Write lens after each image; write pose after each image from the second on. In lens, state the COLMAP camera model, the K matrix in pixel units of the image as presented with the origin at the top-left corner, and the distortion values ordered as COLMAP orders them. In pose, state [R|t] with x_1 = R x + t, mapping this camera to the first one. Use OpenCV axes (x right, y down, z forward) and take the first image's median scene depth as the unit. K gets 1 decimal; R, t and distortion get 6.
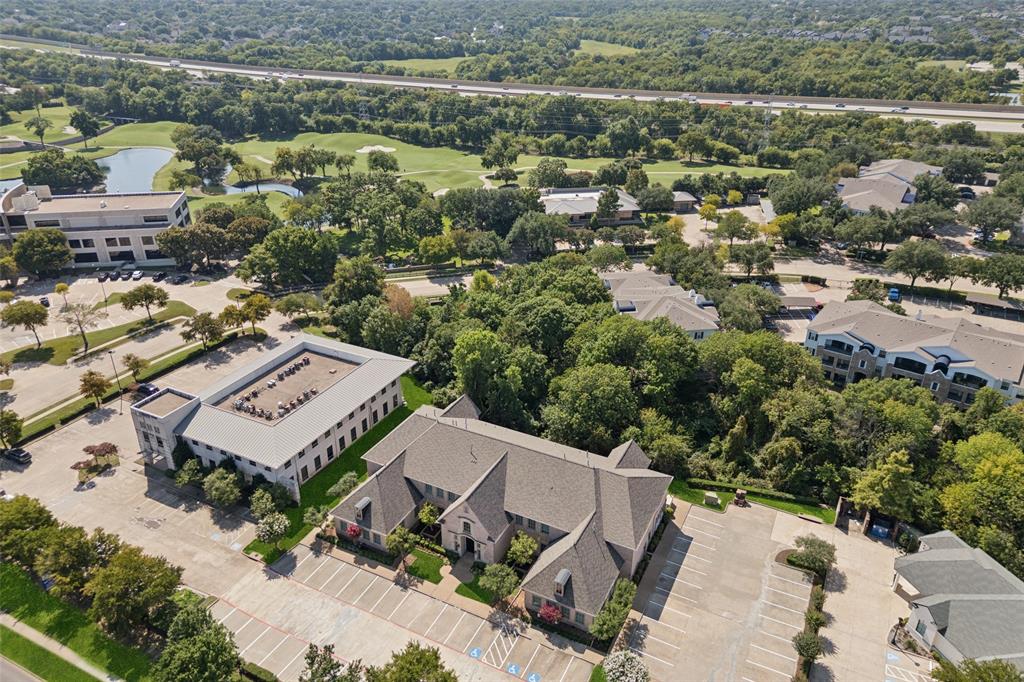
lens RADIAL K [[719.4, 0, 509.4], [0, 719.4, 341.1], [0, 0, 1]] dist [0.067314, -0.067265]
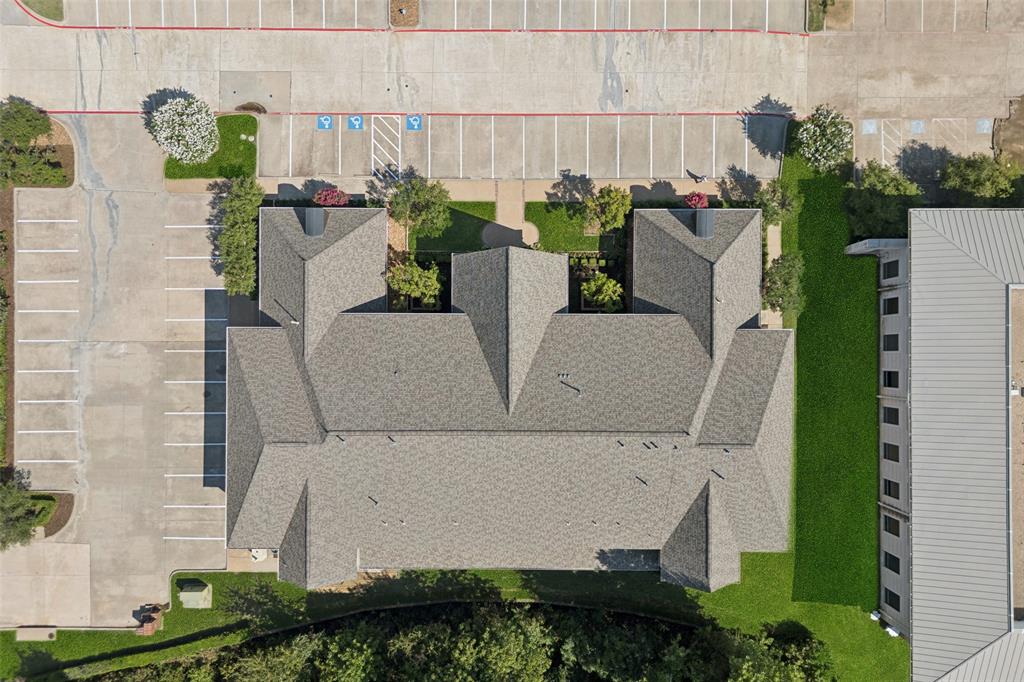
lens RADIAL K [[719.4, 0, 509.4], [0, 719.4, 341.1], [0, 0, 1]] dist [0.067314, -0.067265]
pose [[-0.888632, 0.458620, -0.001070, -0.026956], [-0.199880, -0.385191, 0.900931, -0.287087], [0.412772, 0.800810, 0.433962, 0.778749]]
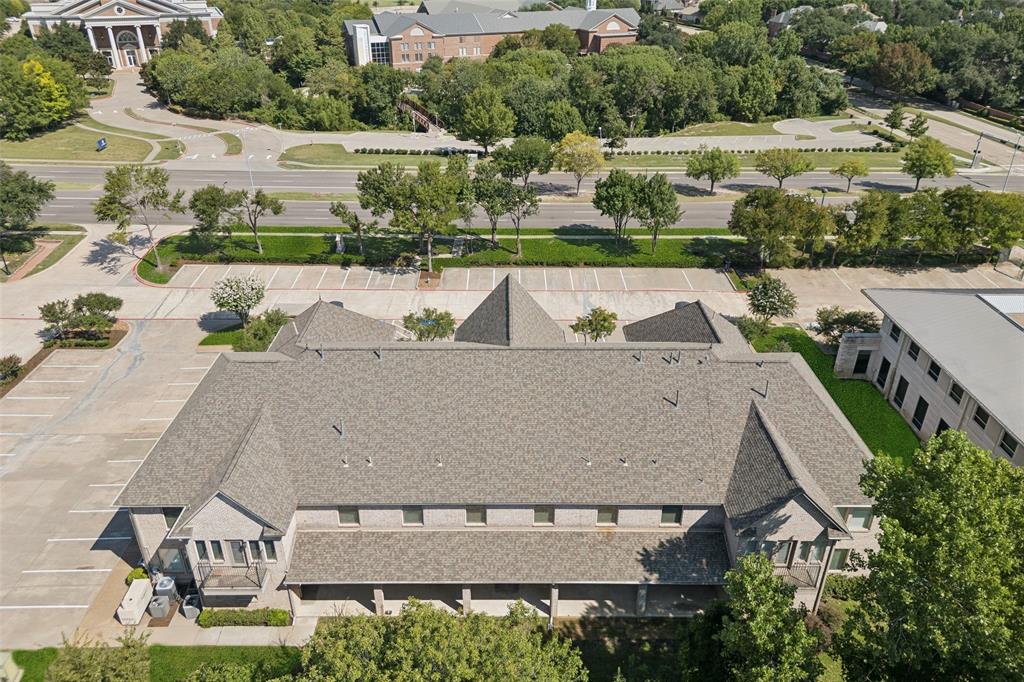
lens RADIAL K [[719.4, 0, 509.4], [0, 719.4, 341.1], [0, 0, 1]] dist [0.067314, -0.067265]
pose [[-0.887049, 0.221941, -0.404830, 0.188593], [-0.204682, 0.596927, 0.775747, -0.208225], [0.413824, 0.770987, -0.484076, 1.273711]]
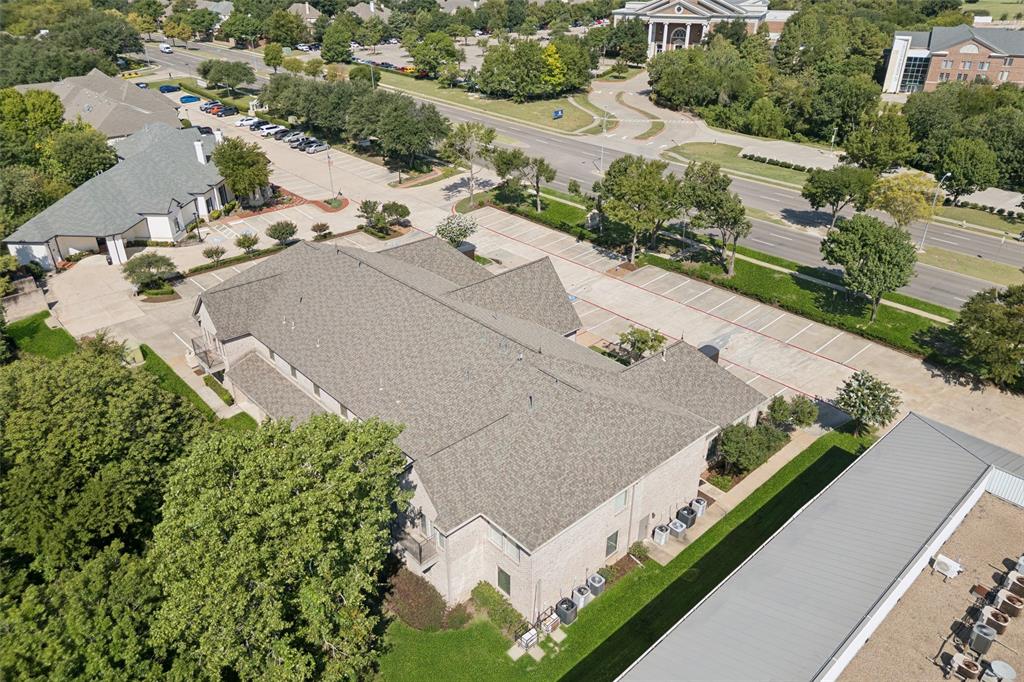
lens RADIAL K [[719.4, 0, 509.4], [0, 719.4, 341.1], [0, 0, 1]] dist [0.067314, -0.067265]
pose [[-0.938424, -0.161442, 0.305447, -0.231862], [0.156003, 0.590832, 0.791568, -0.250896], [-0.308260, 0.790477, -0.529265, 1.353910]]
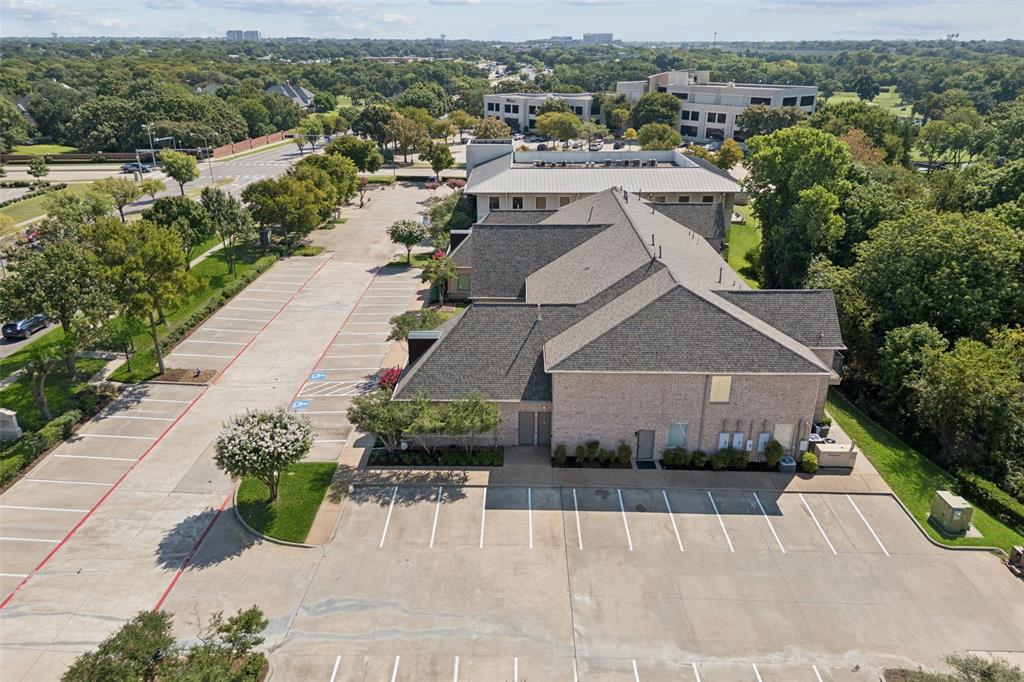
lens RADIAL K [[706.9, 0, 509.3], [0, 706.9, 355.9], [0, 0, 1]] dist [0.064911, -0.060352]
pose [[0.443400, 0.359781, -0.820947, 0.499777], [-0.401525, 0.898593, 0.176943, 0.191148], [0.801358, 0.251174, 0.542897, 0.671725]]
